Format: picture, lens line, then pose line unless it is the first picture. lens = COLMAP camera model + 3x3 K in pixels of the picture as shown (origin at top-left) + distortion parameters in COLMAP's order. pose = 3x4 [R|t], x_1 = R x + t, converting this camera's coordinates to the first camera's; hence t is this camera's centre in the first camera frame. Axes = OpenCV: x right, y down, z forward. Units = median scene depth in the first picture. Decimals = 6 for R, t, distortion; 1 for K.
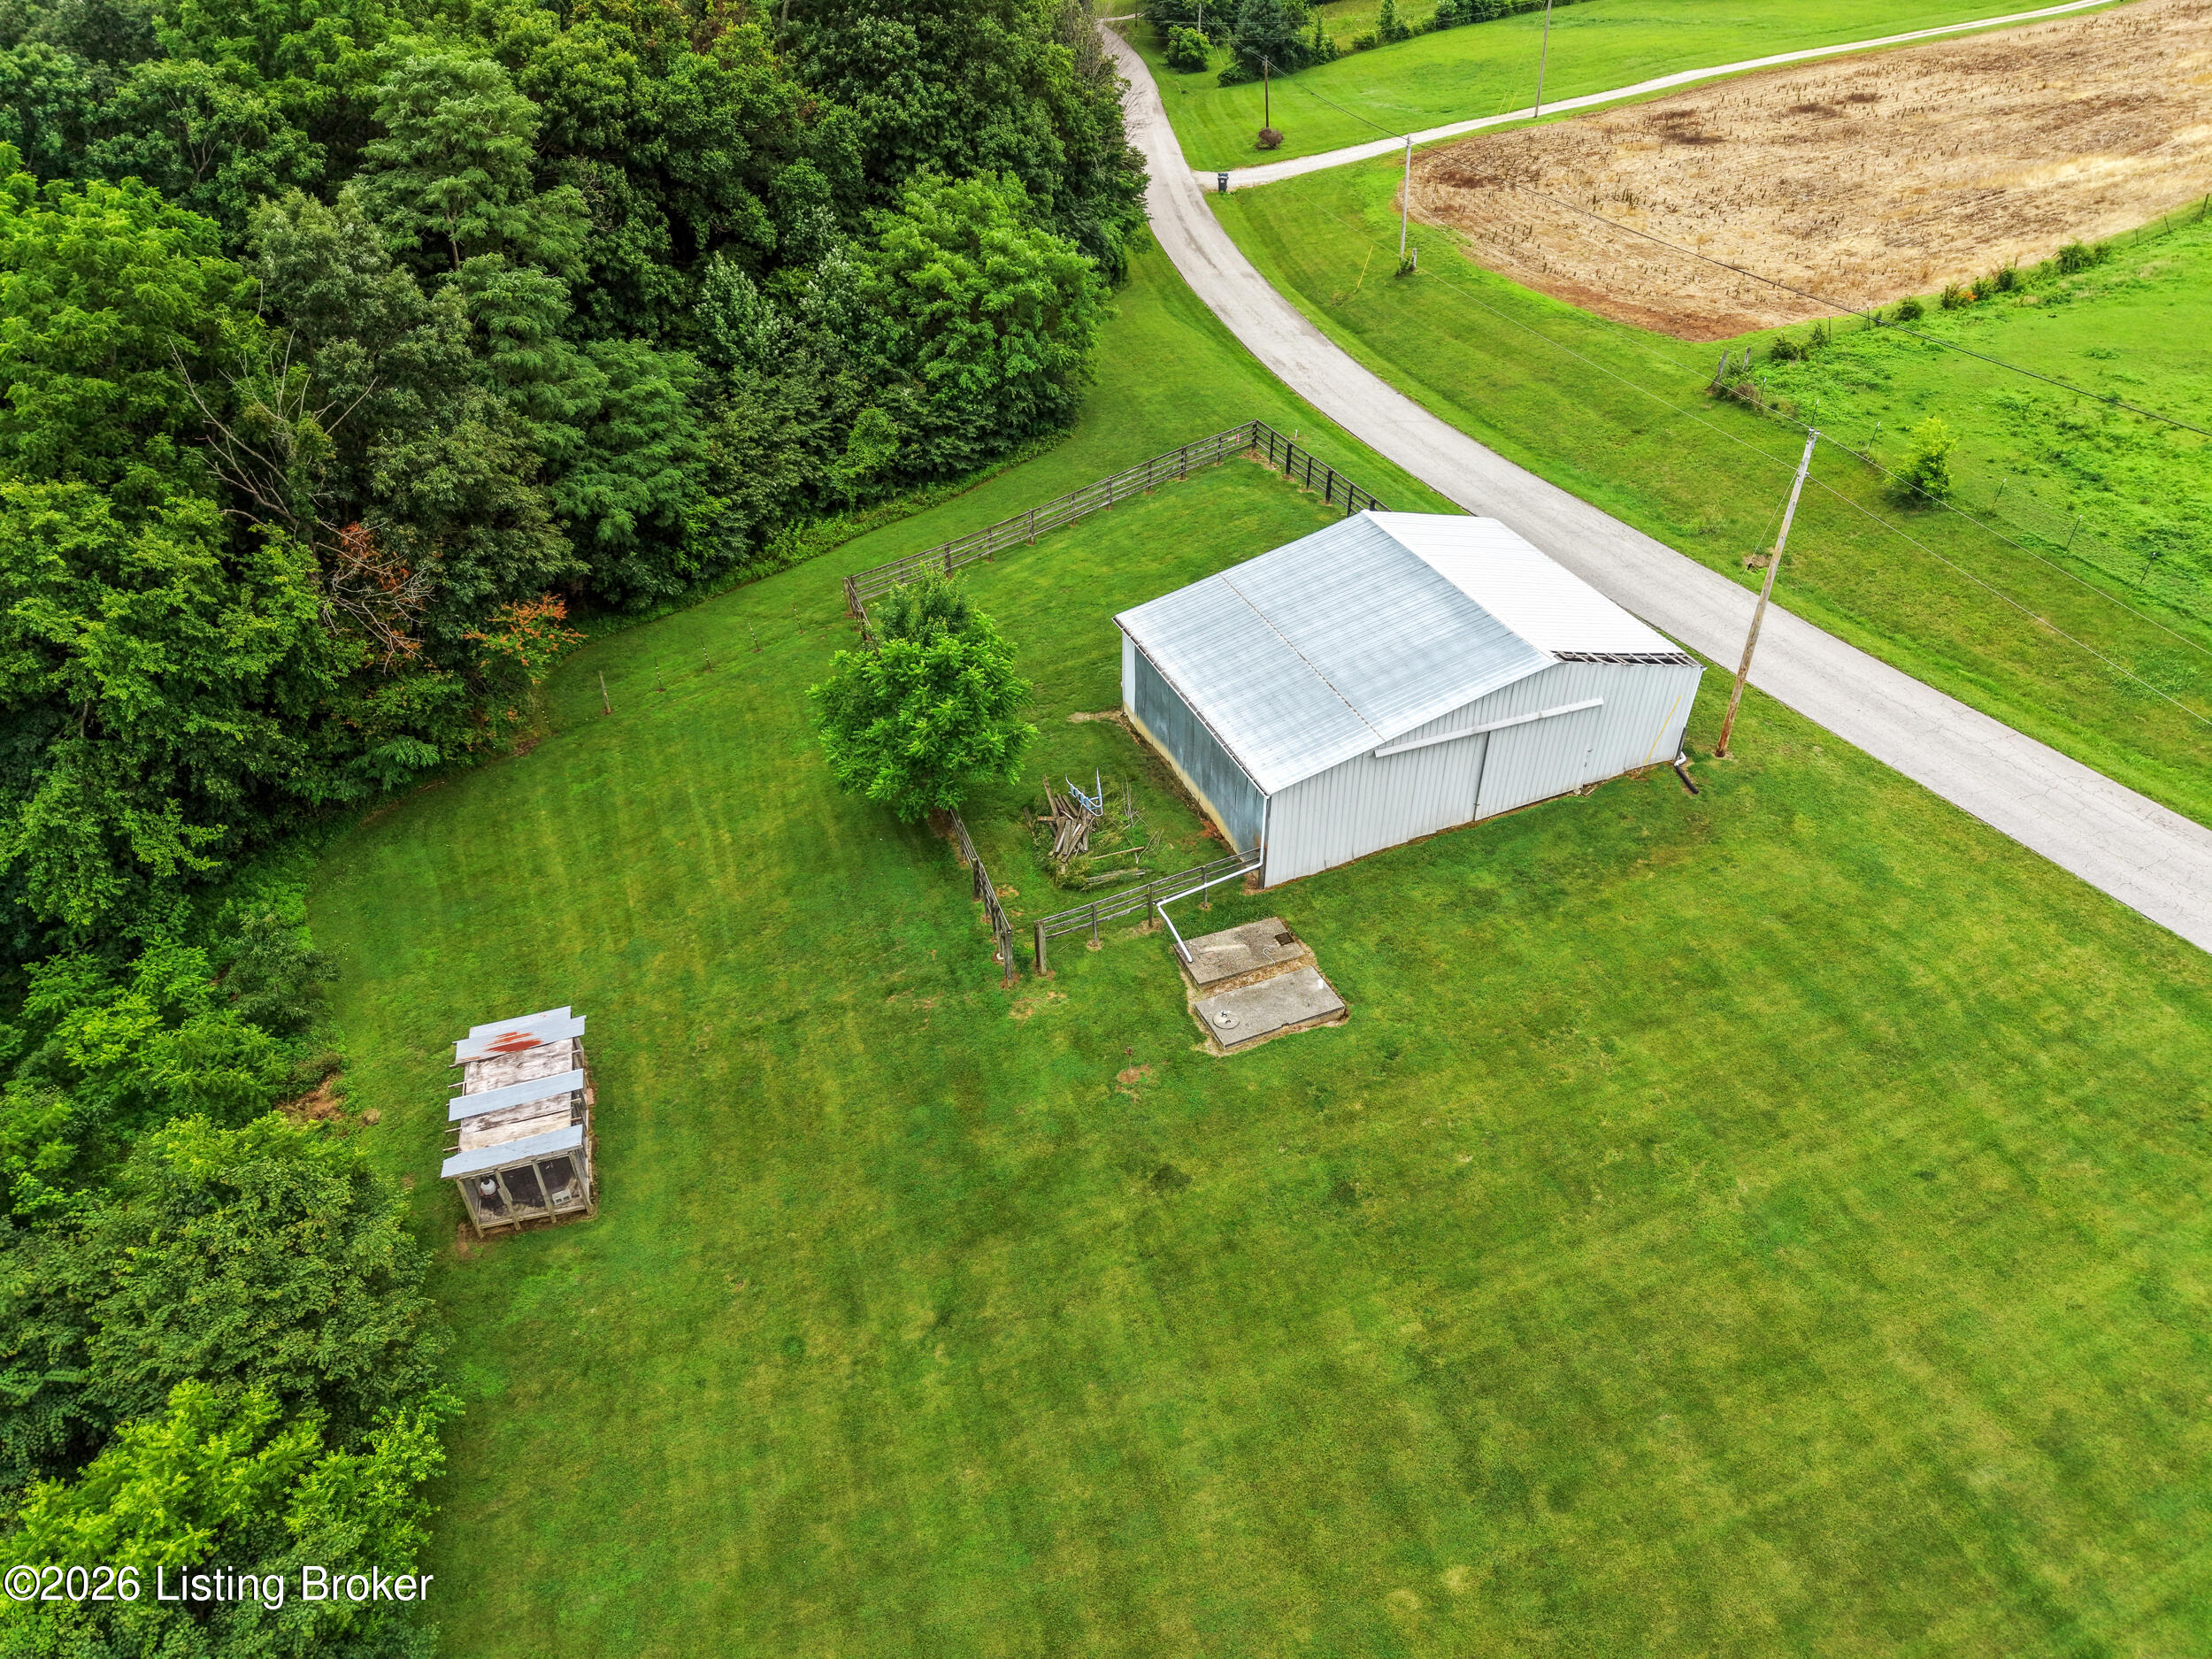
lens RADIAL K [[1544.4, 0, 1106.0], [0, 1544.4, 829.5], [0, 0, 1]] dist [0.004505, -0.004391]
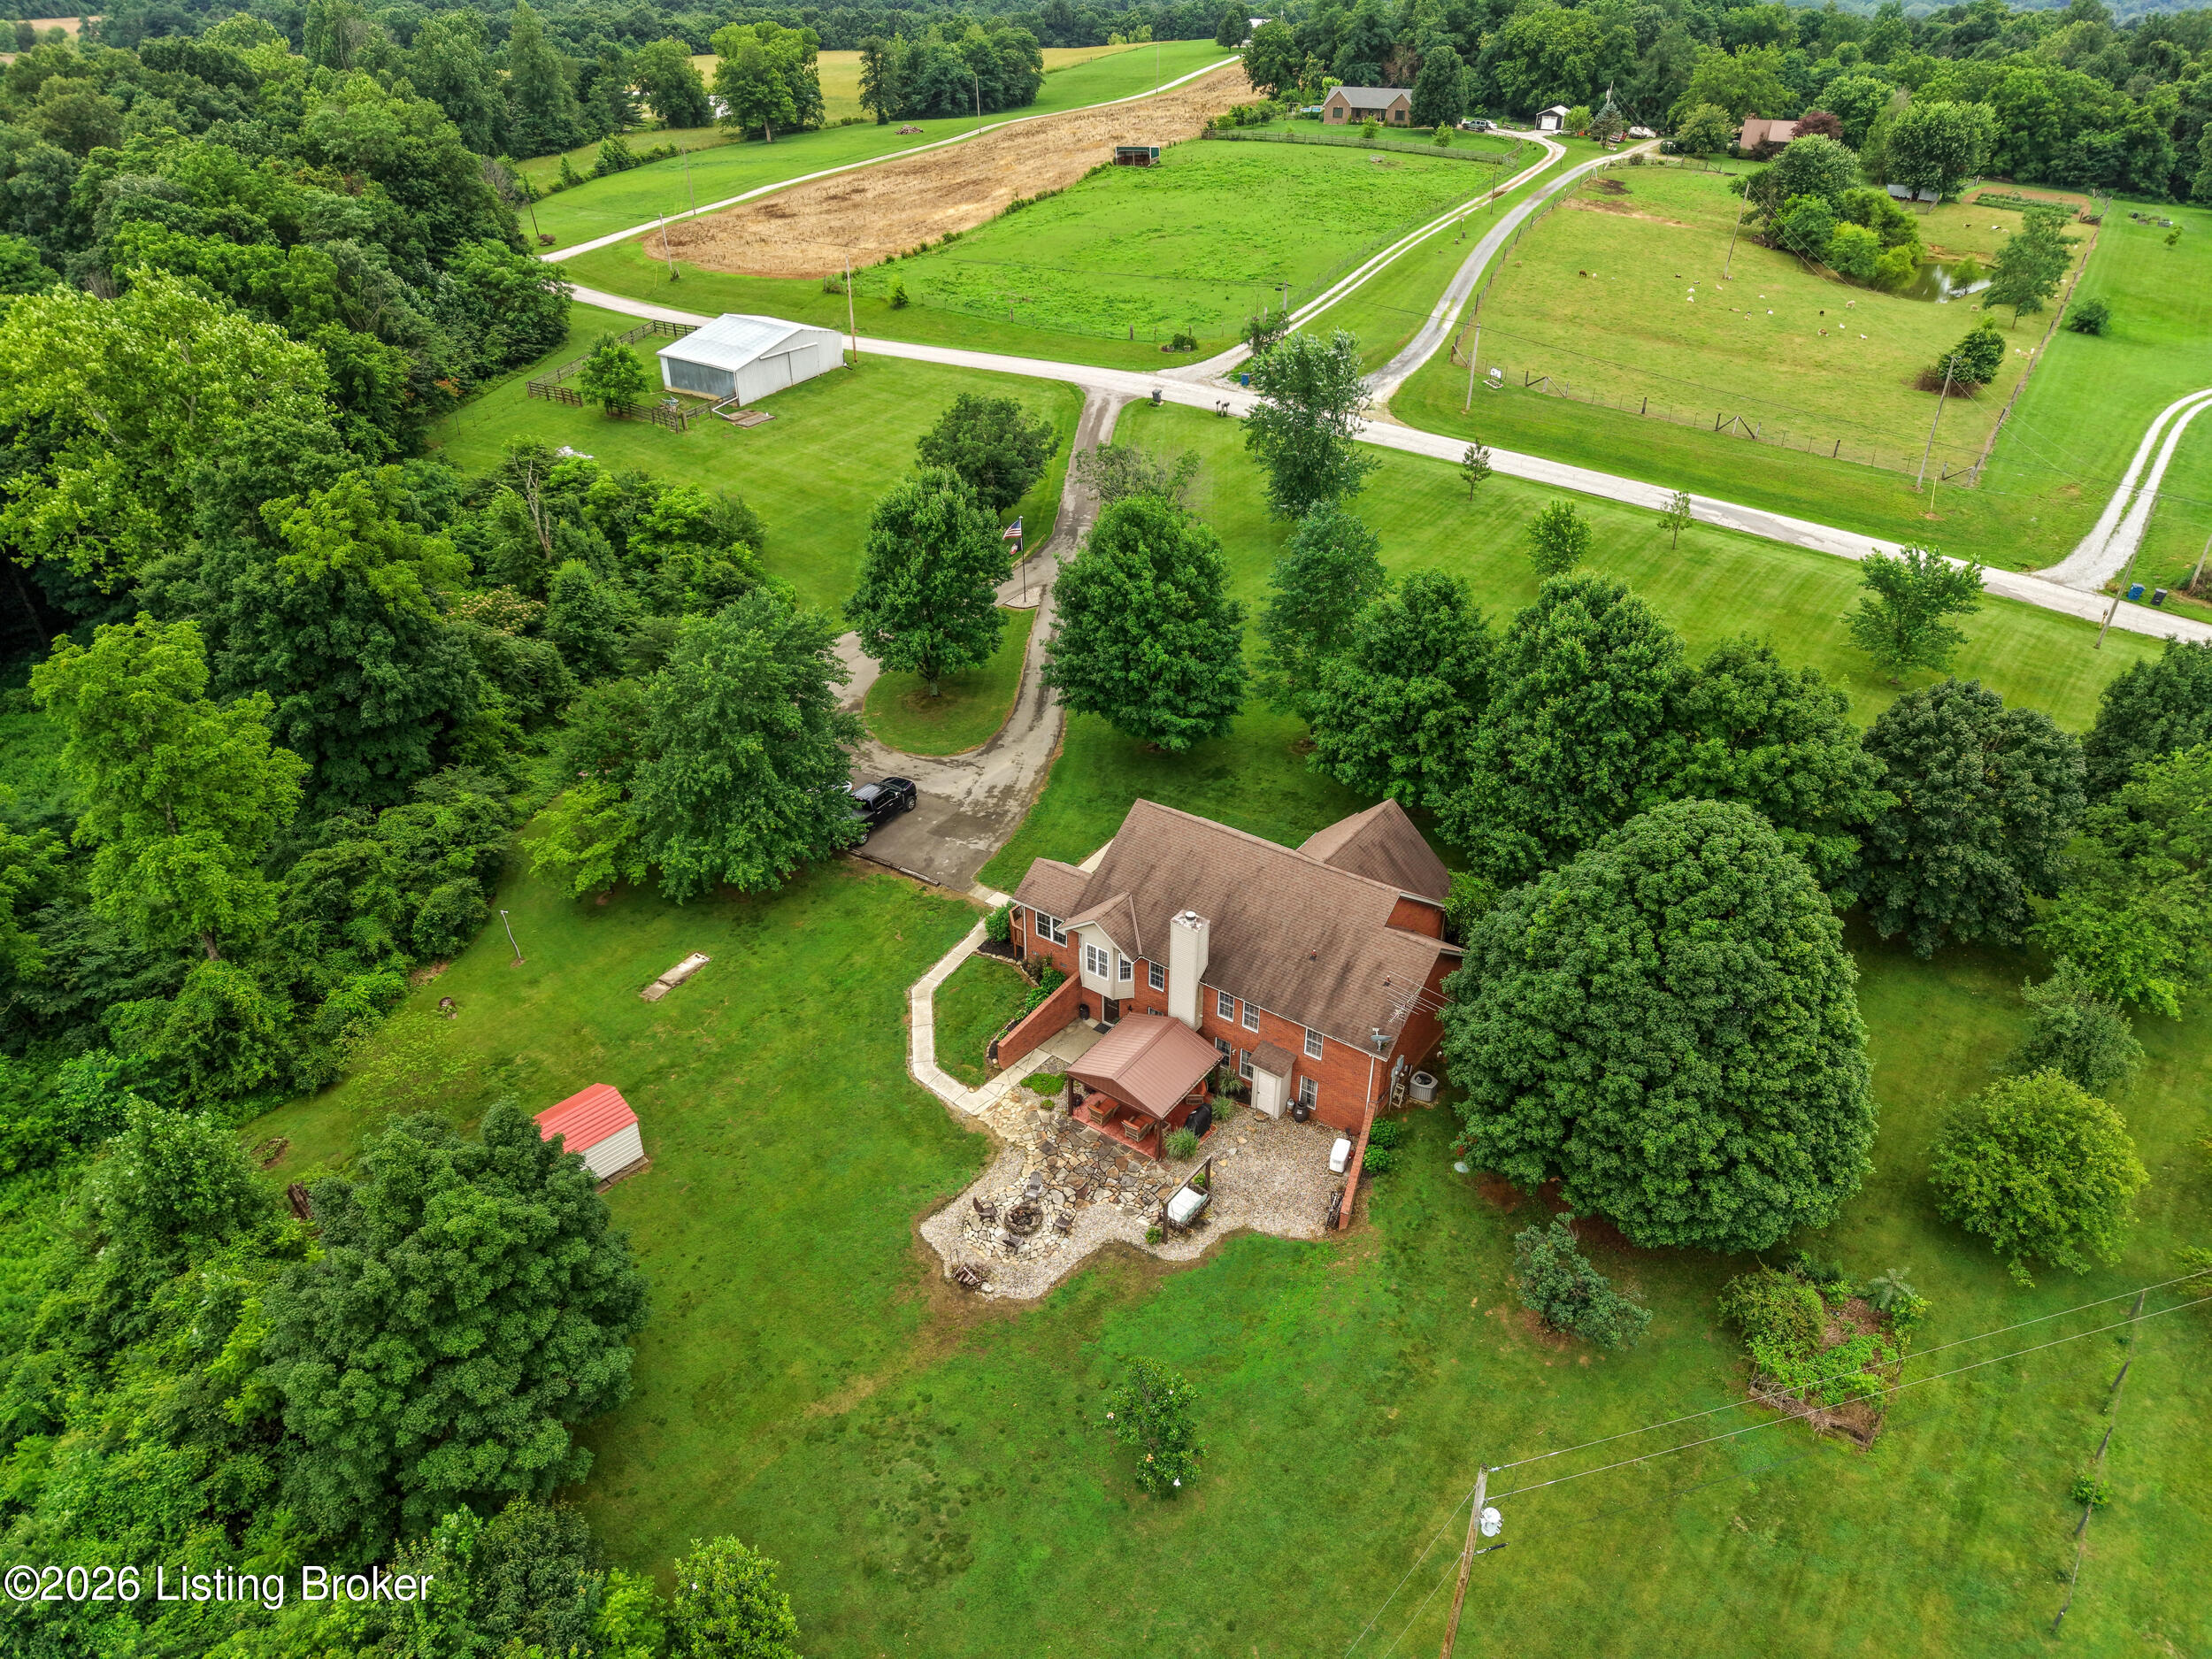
lens RADIAL K [[1544.4, 0, 1106.0], [0, 1544.4, 829.5], [0, 0, 1]] dist [0.004505, -0.004391]
pose [[0.852365, -0.260718, 0.453321, -0.410337], [0.296870, 0.954875, -0.009019, 0.495019], [-0.430514, 0.142265, 0.891302, -0.920570]]
